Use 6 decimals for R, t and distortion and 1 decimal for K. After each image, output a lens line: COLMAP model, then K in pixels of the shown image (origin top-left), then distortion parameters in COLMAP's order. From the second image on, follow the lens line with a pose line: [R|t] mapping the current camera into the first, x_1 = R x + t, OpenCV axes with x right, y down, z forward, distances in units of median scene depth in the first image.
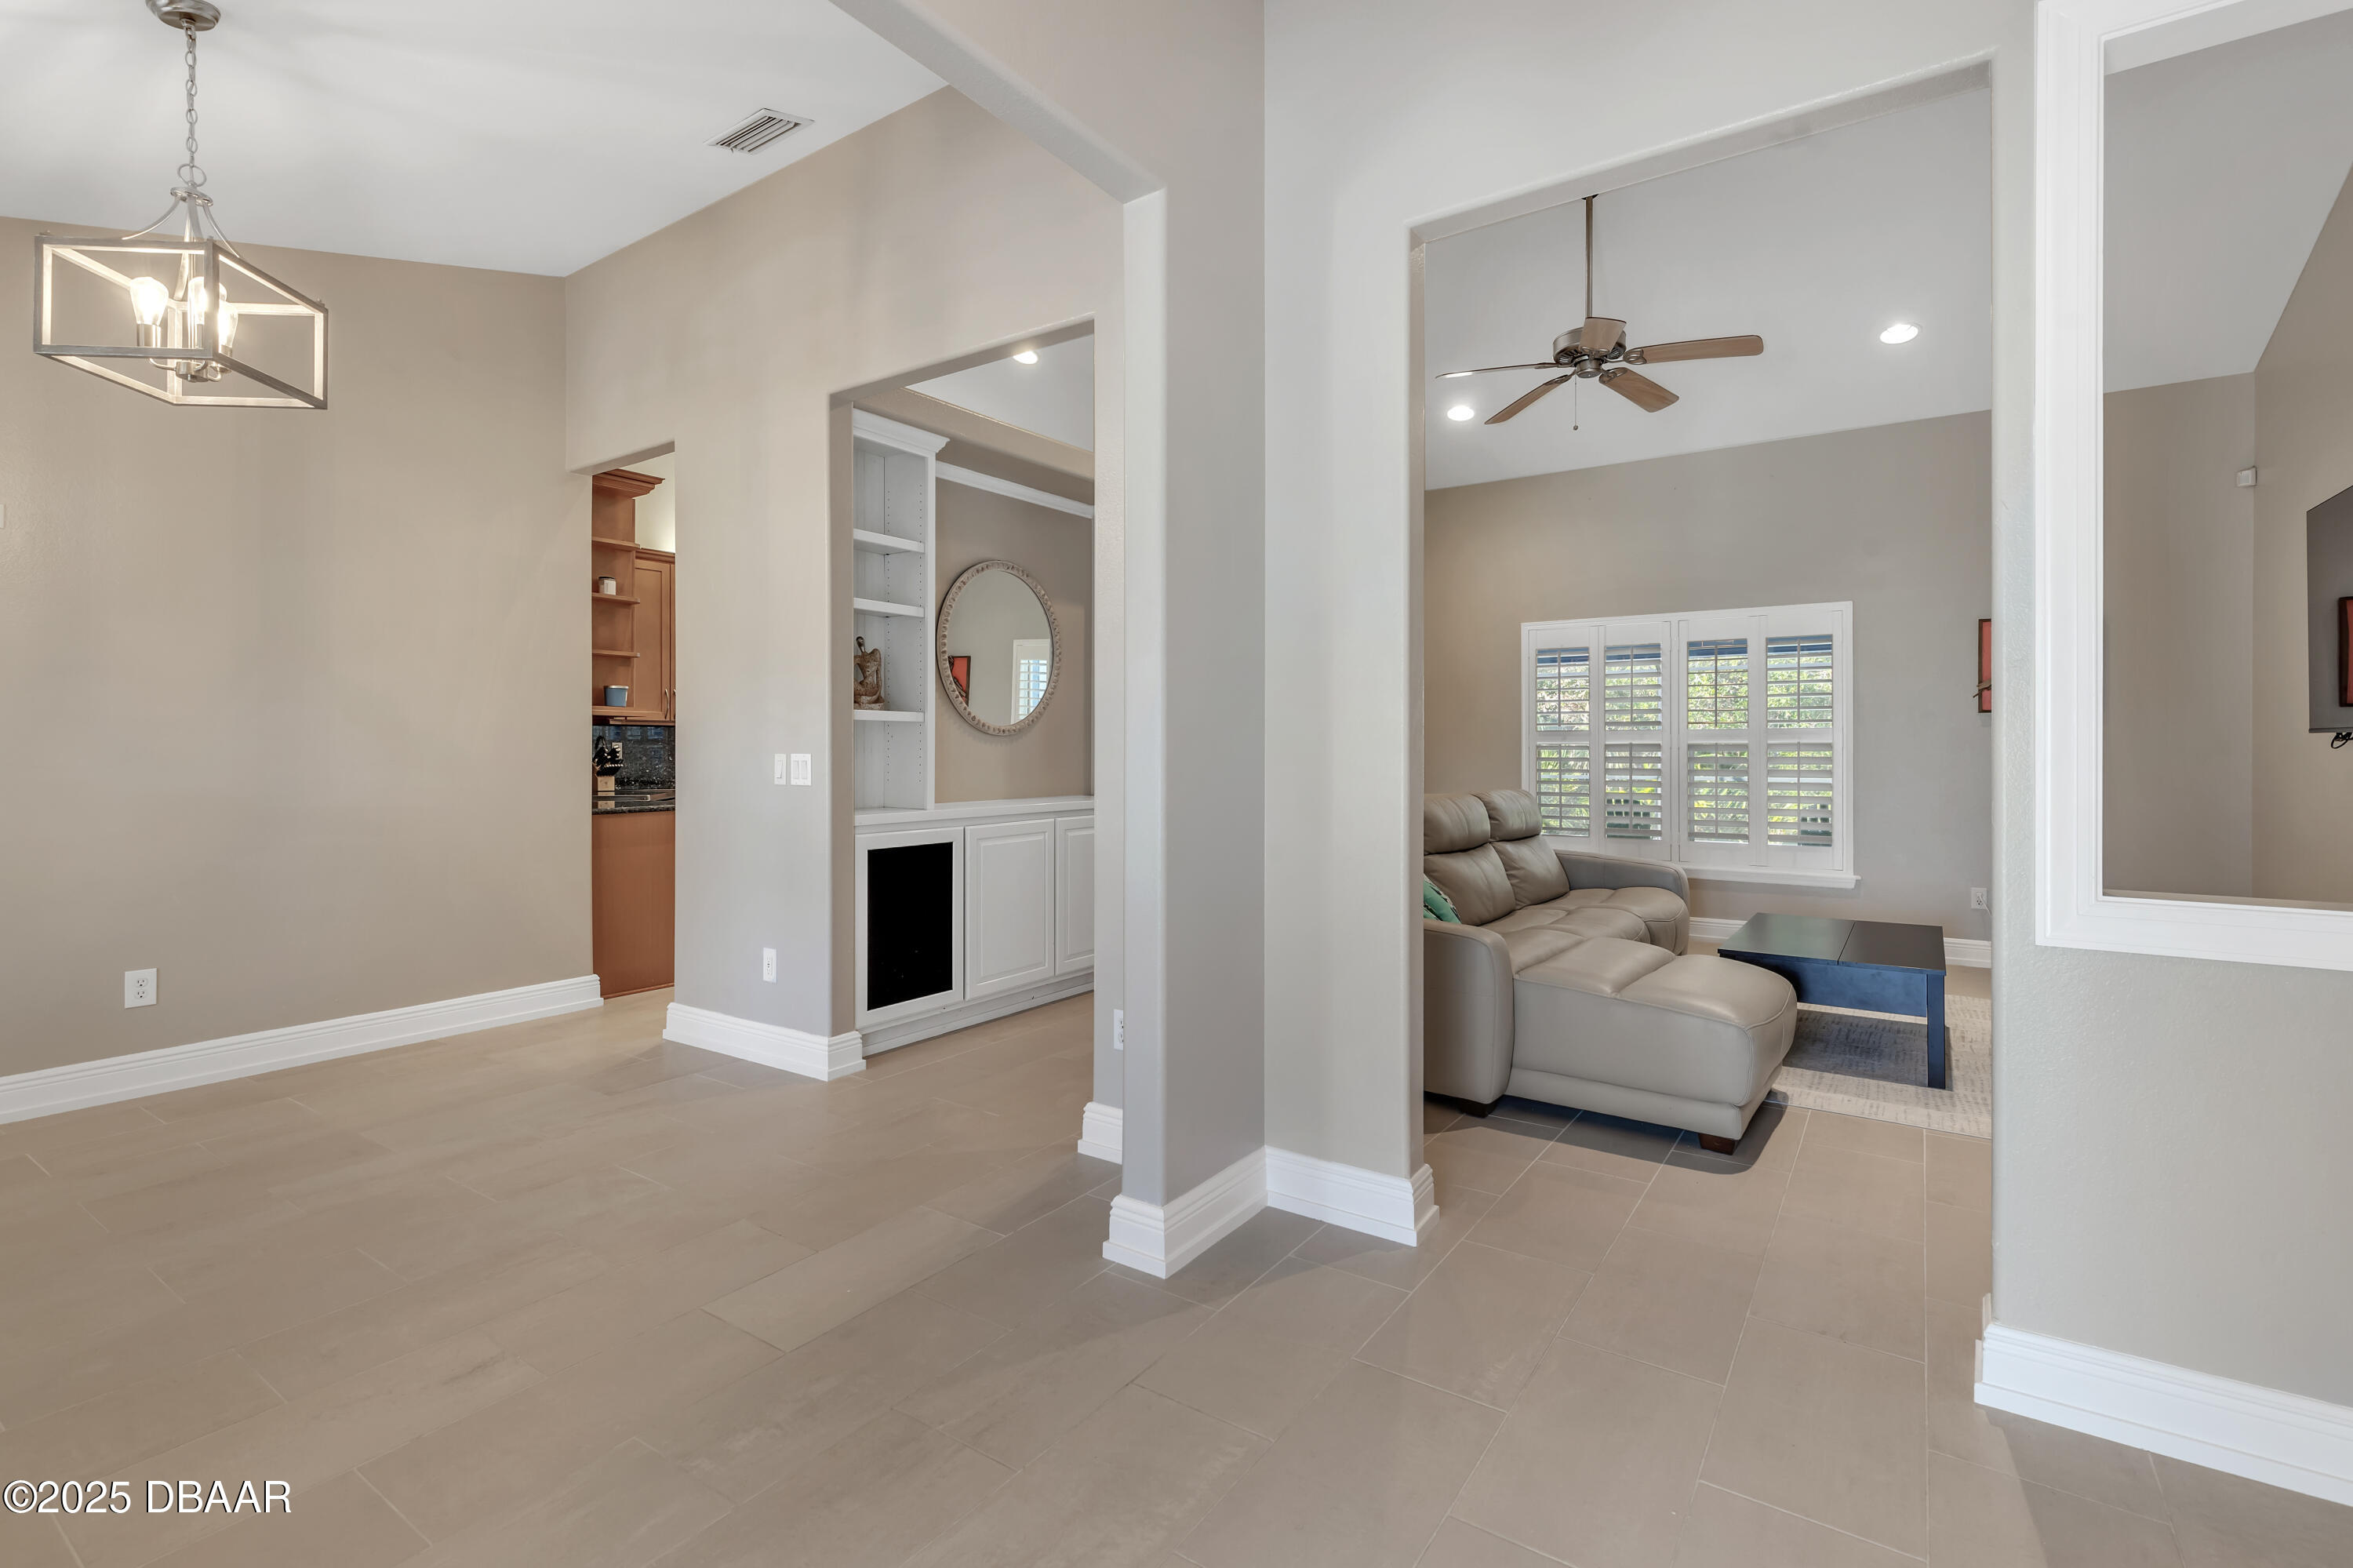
lens RADIAL K [[1080.5, 0, 1171.6], [0, 1080.5, 745.9], [0, 0, 1]] dist [0.005706, 0.000609]
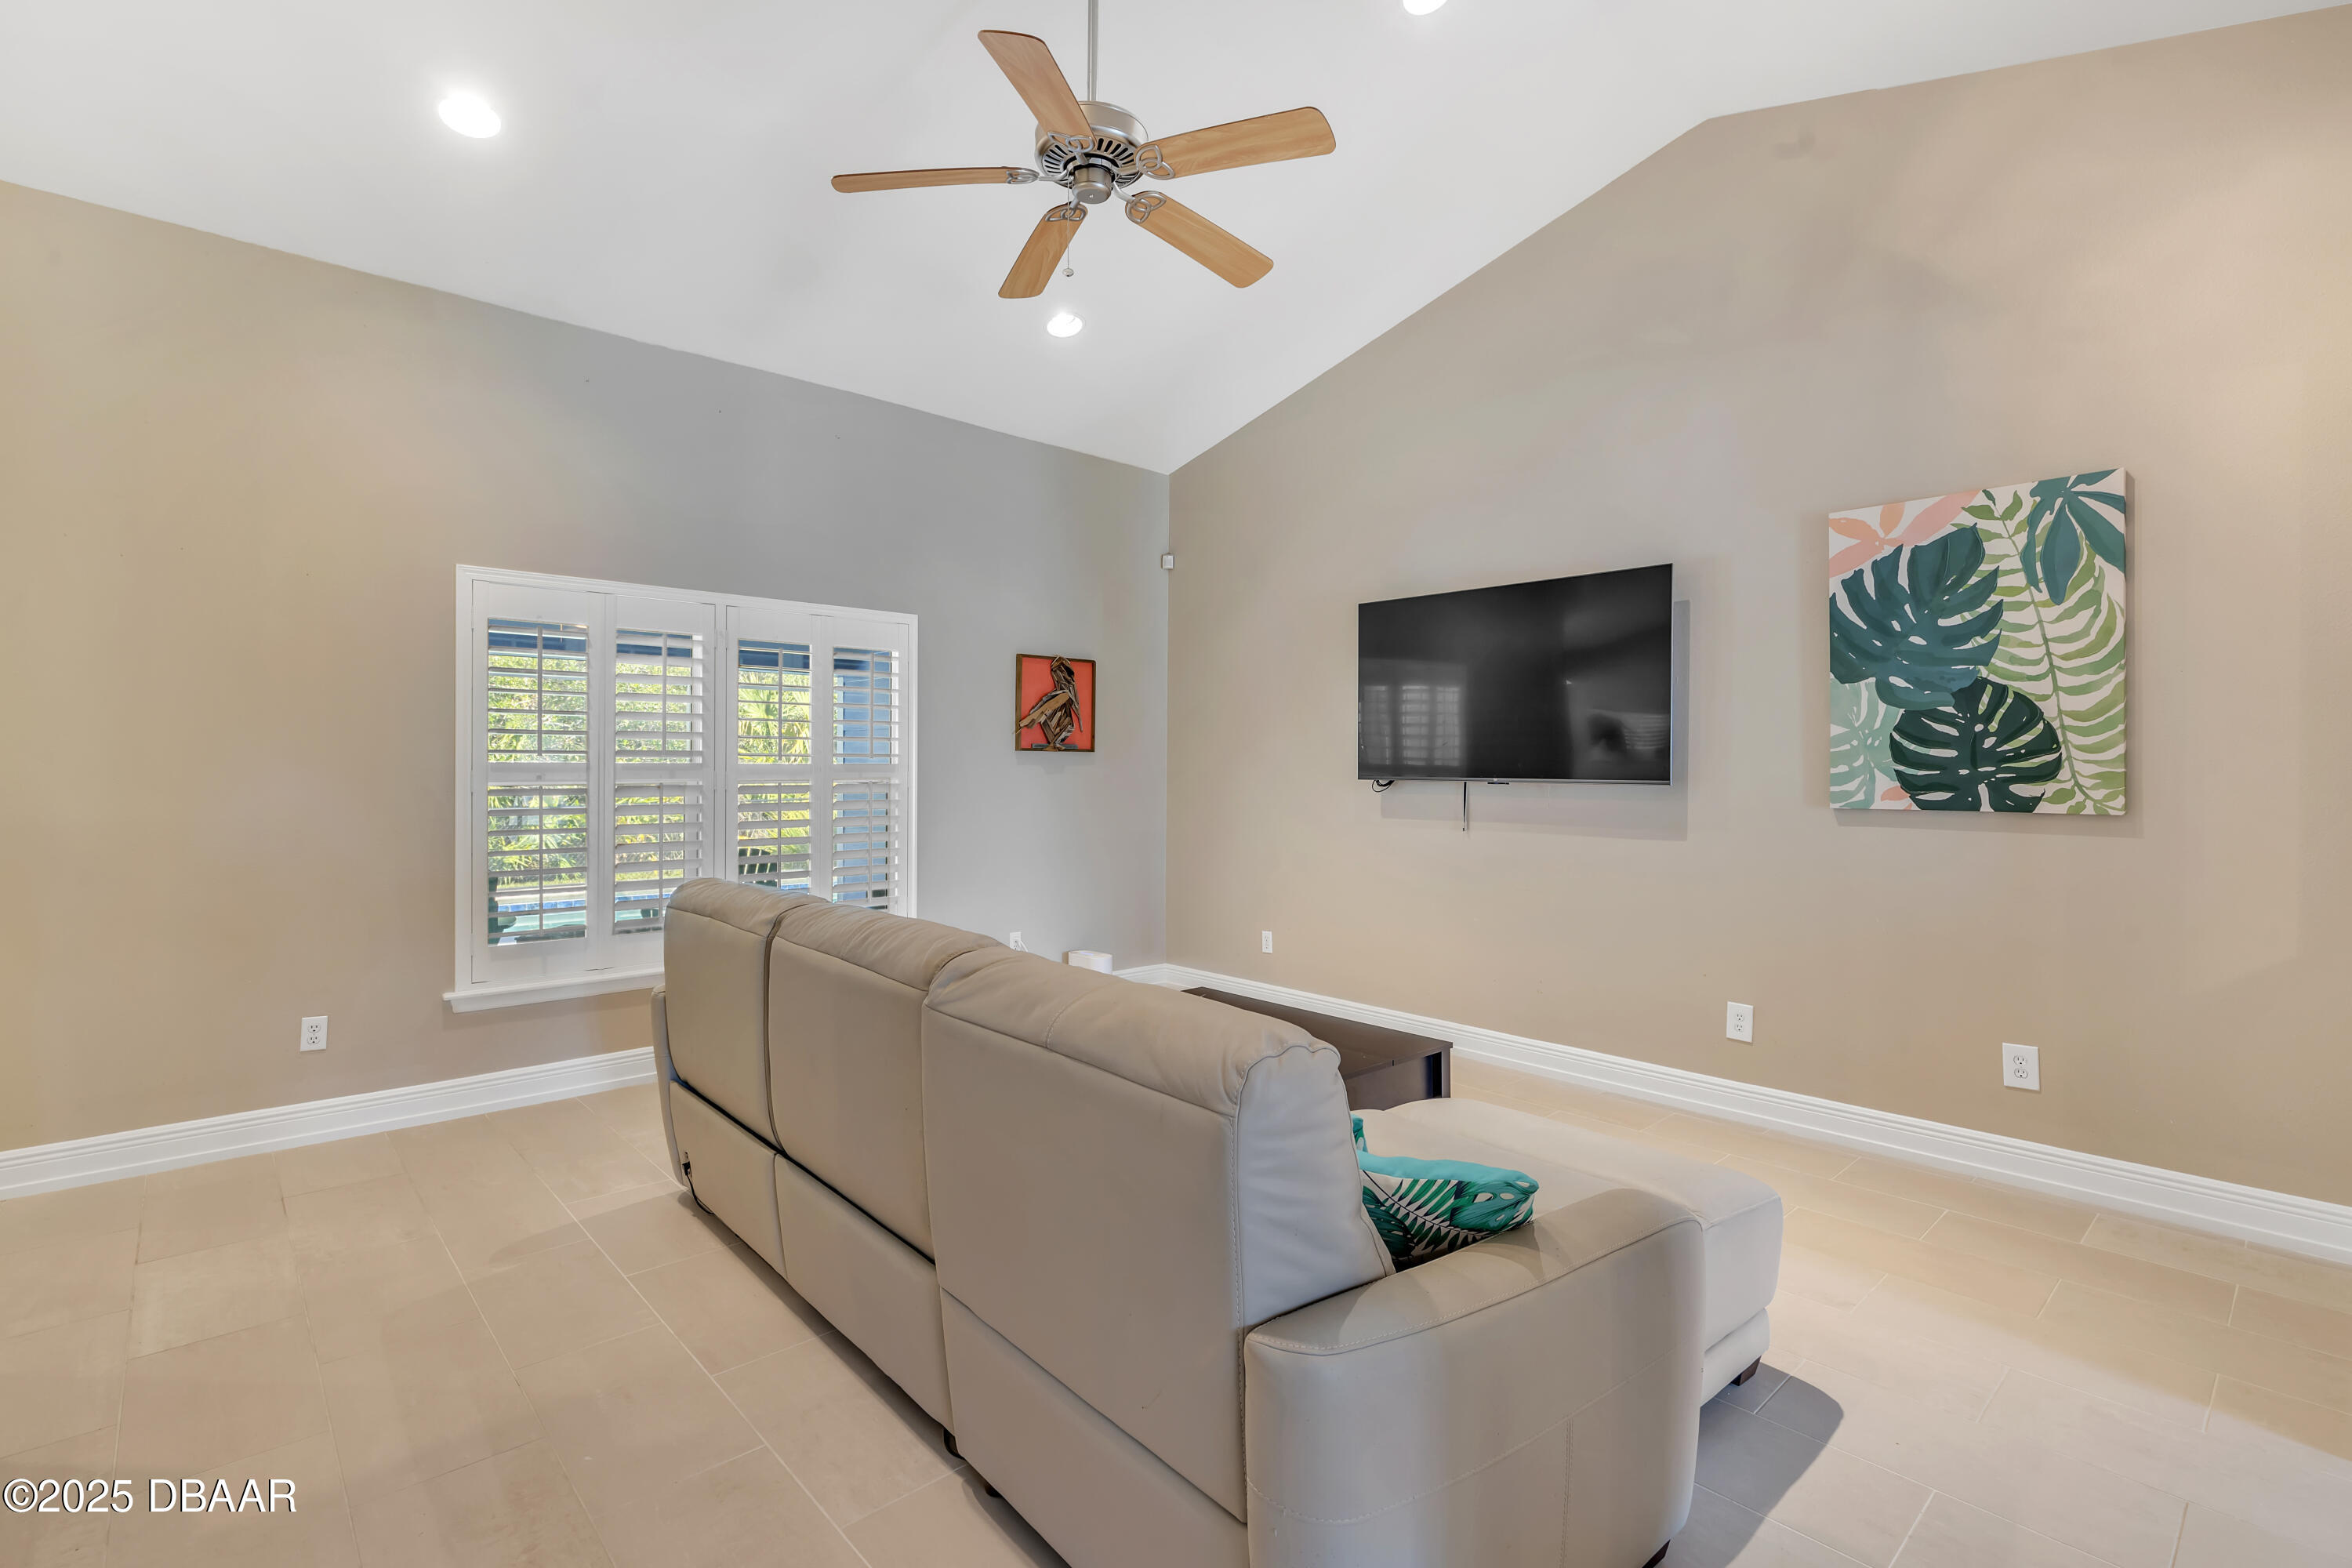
lens RADIAL K [[1076.3, 0, 1160.6], [0, 1076.3, 772.7], [0, 0, 1]] dist [-0.001901, -0.000365]
pose [[0.231200, -0.005140, 0.972893, -0.208743], [-0.008201, 0.999940, 0.007231, -0.025549], [-0.972872, -0.009650, 0.231144, 0.883644]]
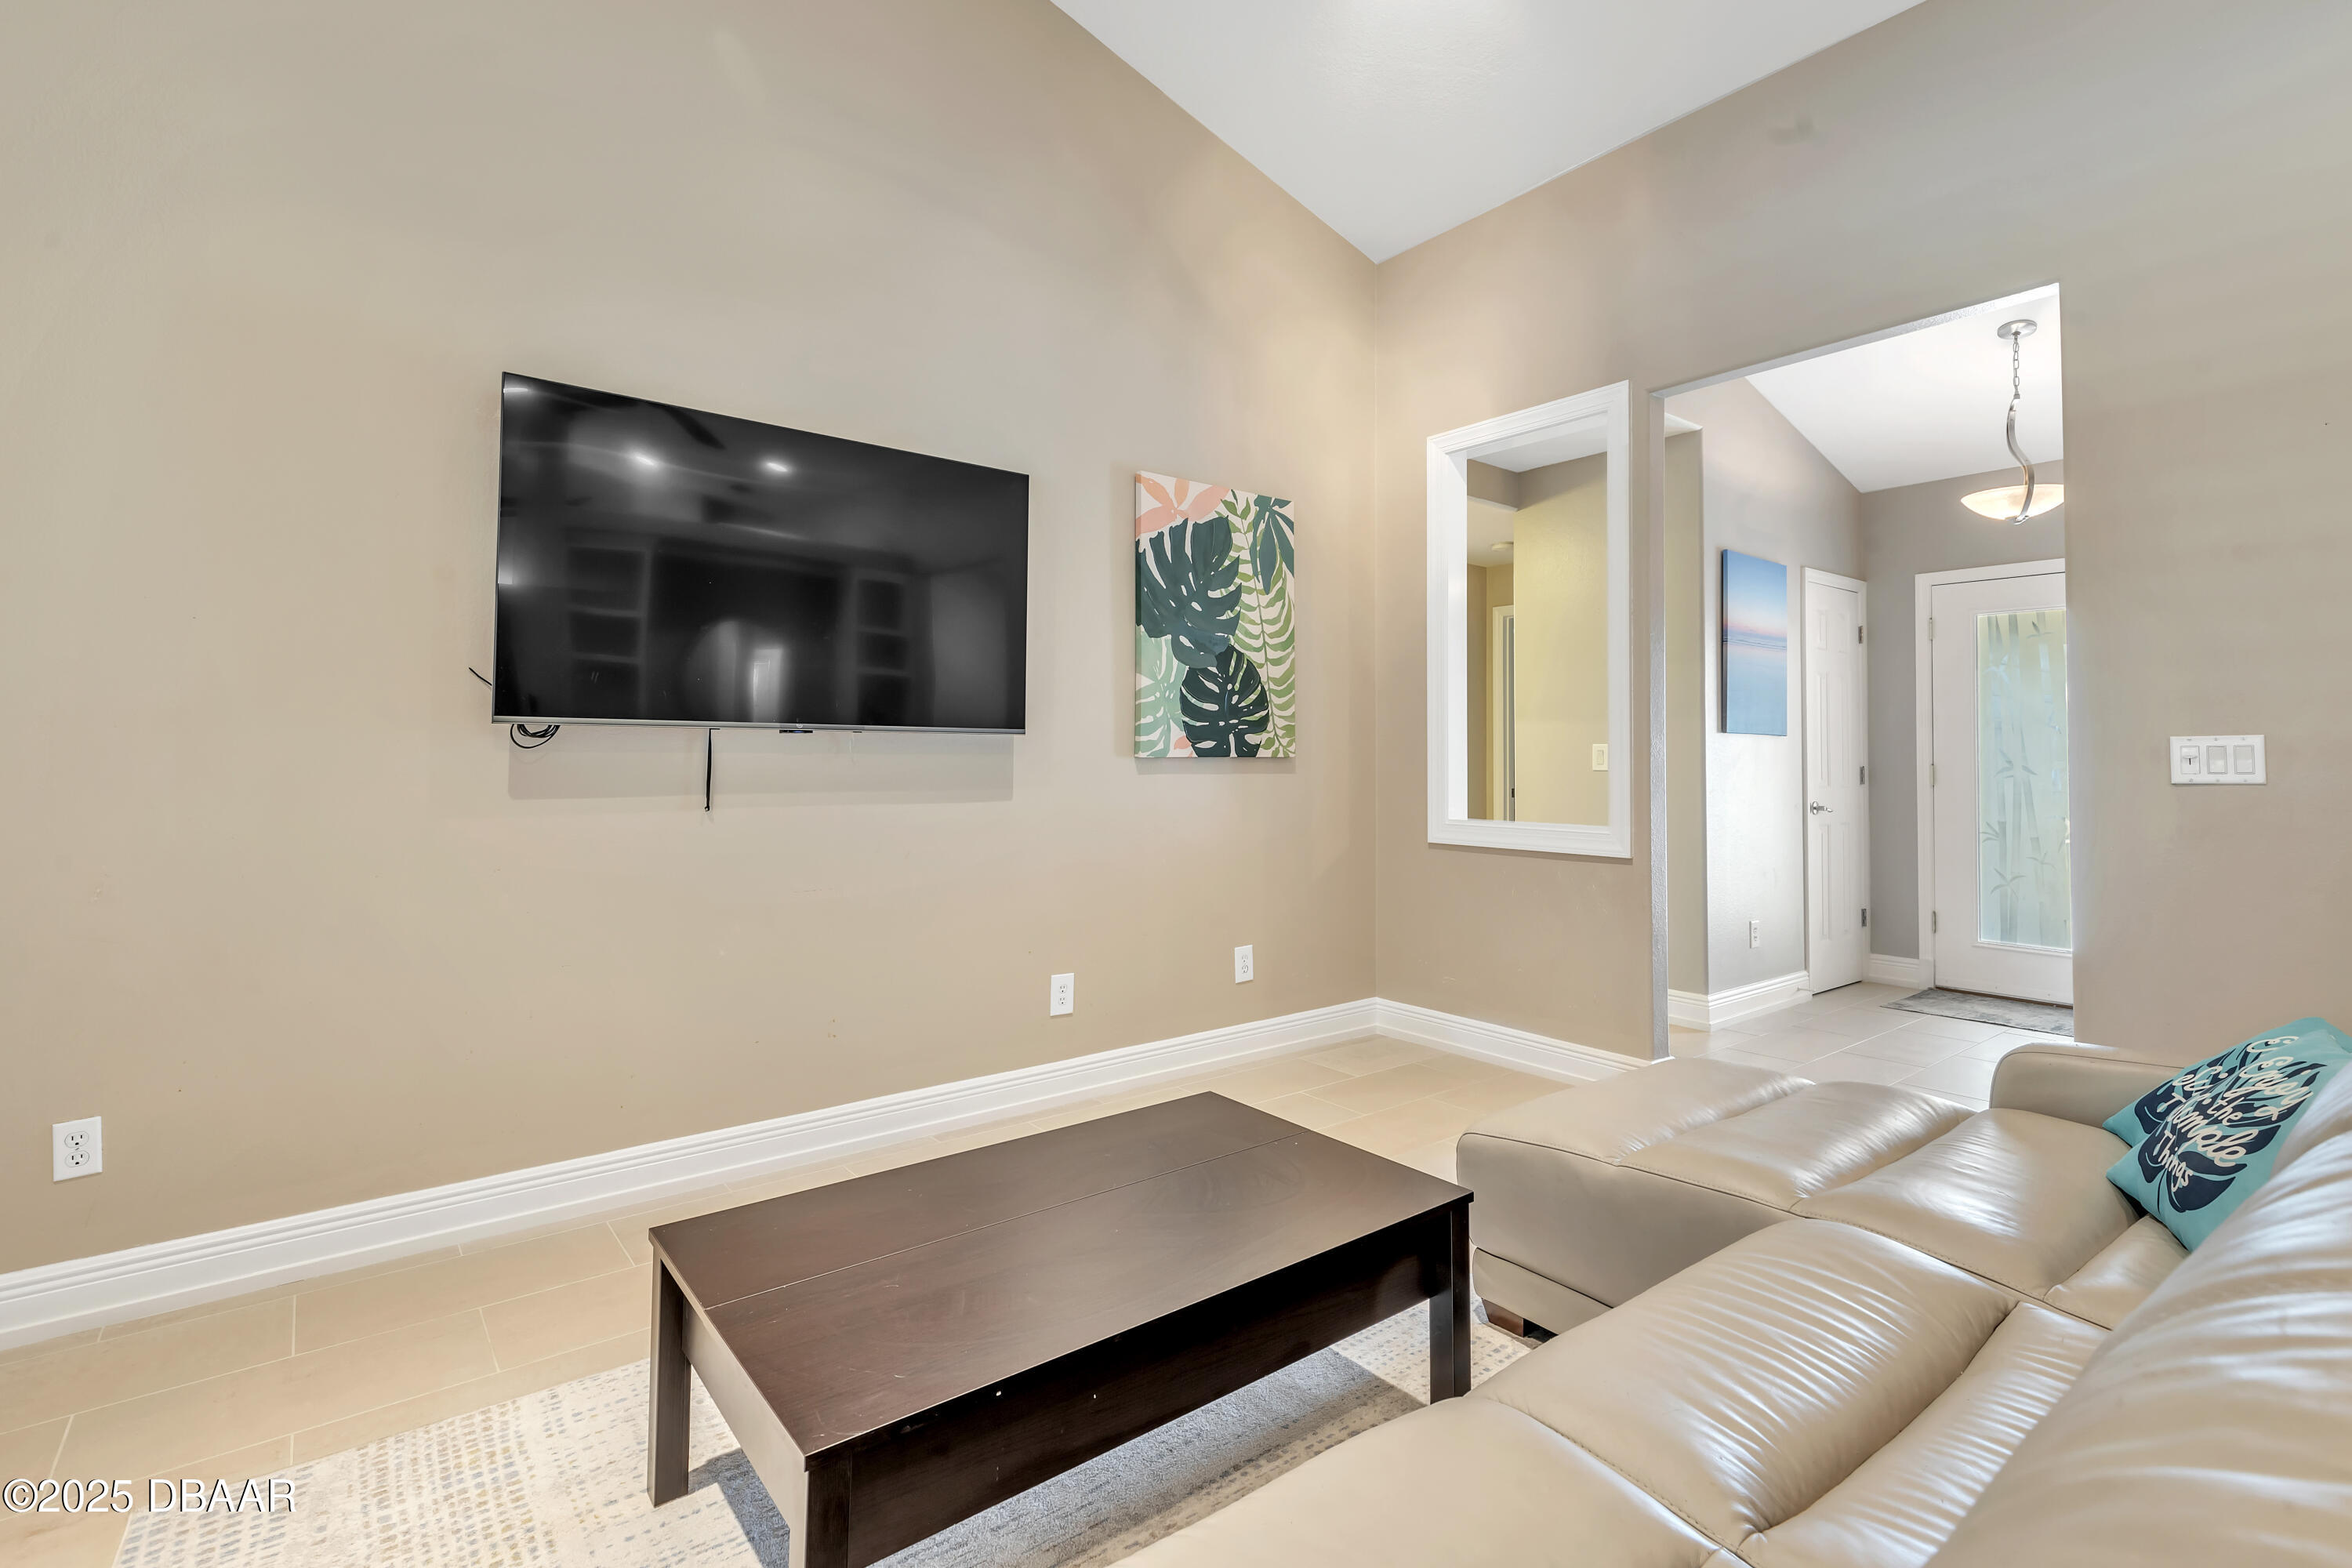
lens RADIAL K [[1074.9, 0, 1165.5], [0, 1074.9, 728.5], [0, 0, 1]] dist [0.003488, 0.000031]
pose [[-0.954049, 0.003378, 0.299631, 0.468773], [-0.005903, 0.999531, -0.030065, 0.007375], [-0.299592, -0.030452, -0.953581, 1.394754]]
